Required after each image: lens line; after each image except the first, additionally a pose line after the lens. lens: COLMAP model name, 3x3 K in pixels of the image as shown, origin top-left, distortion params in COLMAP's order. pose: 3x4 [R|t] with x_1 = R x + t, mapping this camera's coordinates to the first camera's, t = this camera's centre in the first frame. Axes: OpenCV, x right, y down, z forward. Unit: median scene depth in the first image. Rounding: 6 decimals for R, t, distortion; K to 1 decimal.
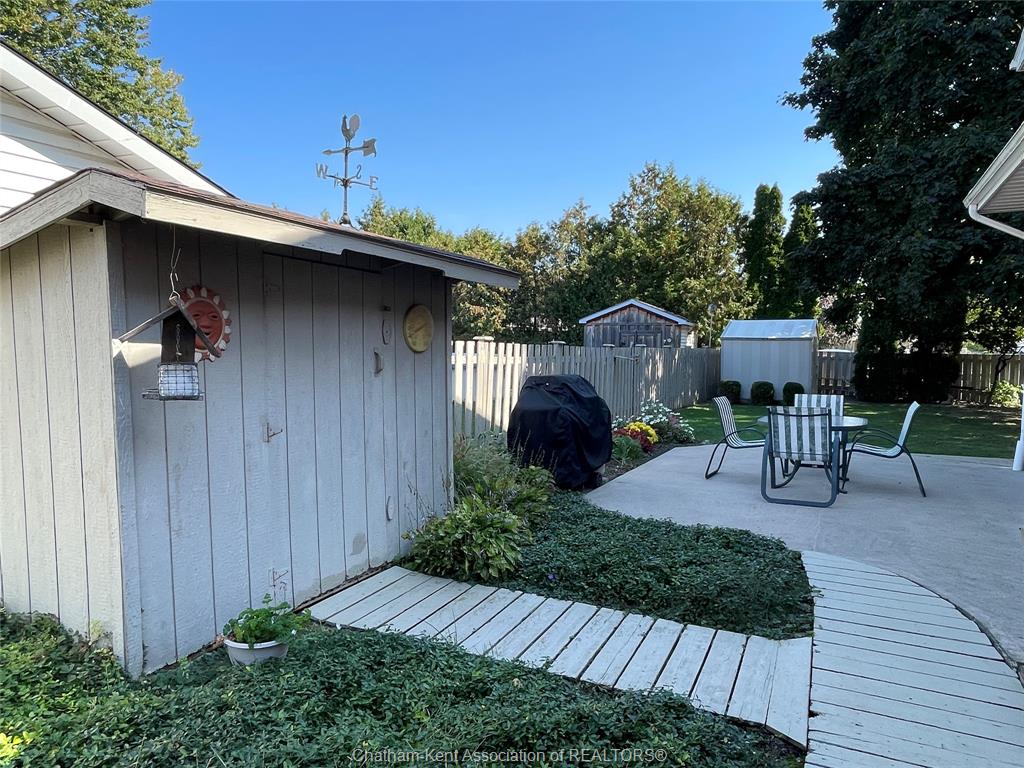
lens RADIAL K [[707.7, 0, 512.0], [0, 707.7, 384.0], [0, 0, 1]] dist [0.001496, -0.002672]
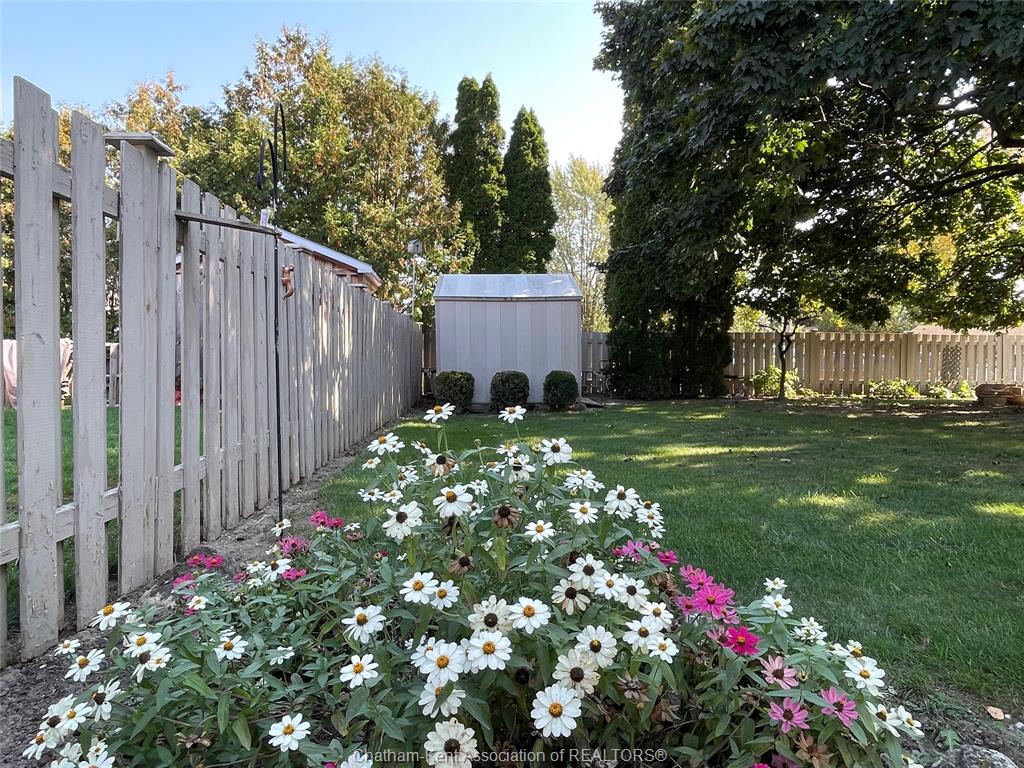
lens RADIAL K [[707.7, 0, 512.0], [0, 707.7, 384.0], [0, 0, 1]] dist [0.001496, -0.002672]
pose [[0.877700, -0.030427, 0.478243, 0.069379], [0.037406, 0.999287, -0.005072, 0.007866], [-0.477748, 0.022341, 0.878213, 0.424591]]
